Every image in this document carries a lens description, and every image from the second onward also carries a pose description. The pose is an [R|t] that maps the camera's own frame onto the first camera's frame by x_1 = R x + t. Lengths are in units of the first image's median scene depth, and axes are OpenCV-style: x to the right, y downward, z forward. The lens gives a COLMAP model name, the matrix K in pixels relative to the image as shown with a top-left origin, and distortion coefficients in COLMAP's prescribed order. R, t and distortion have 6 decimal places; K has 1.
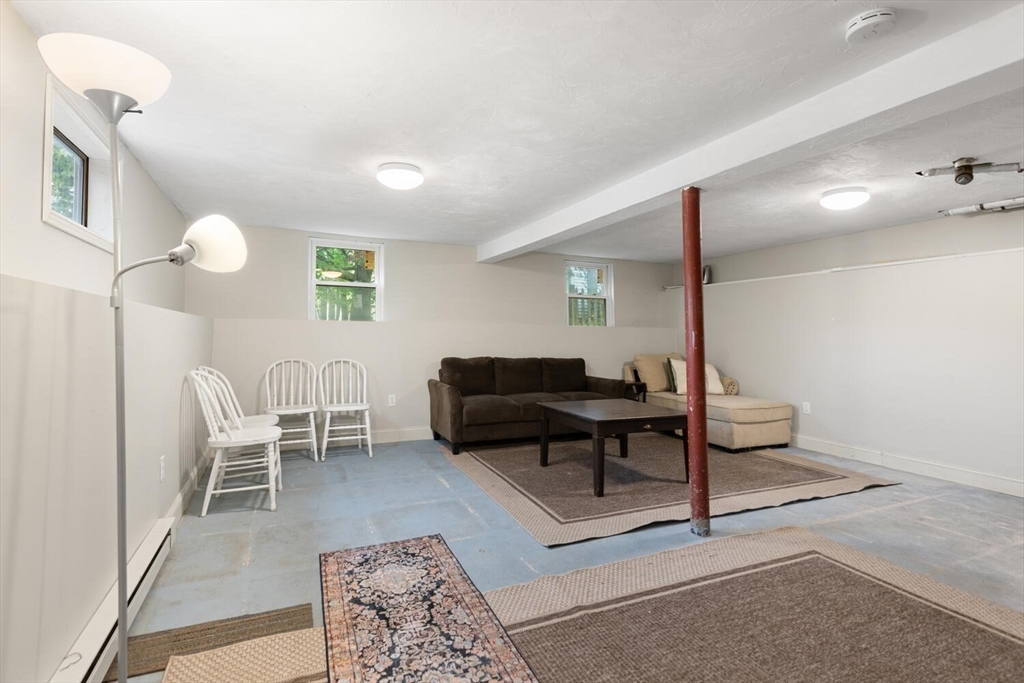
lens RADIAL K [[491.6, 0, 517.4], [0, 491.6, 337.0], [0, 0, 1]] dist [0.003048, -0.000229]
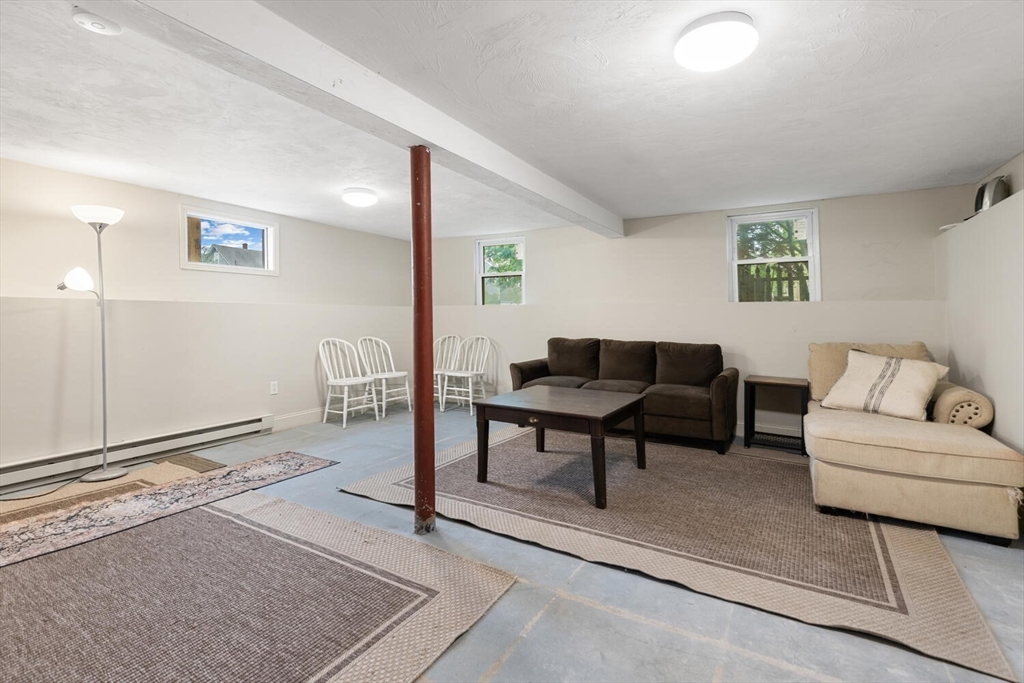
lens RADIAL K [[491.6, 0, 518.2], [0, 491.6, 336.9], [0, 0, 1]] dist [0.003048, -0.000229]
pose [[0.573231, 0.026430, -0.818967, 0.803562], [-0.000845, 0.999498, 0.031666, 0.010166], [0.819393, -0.017460, 0.572966, 0.422052]]
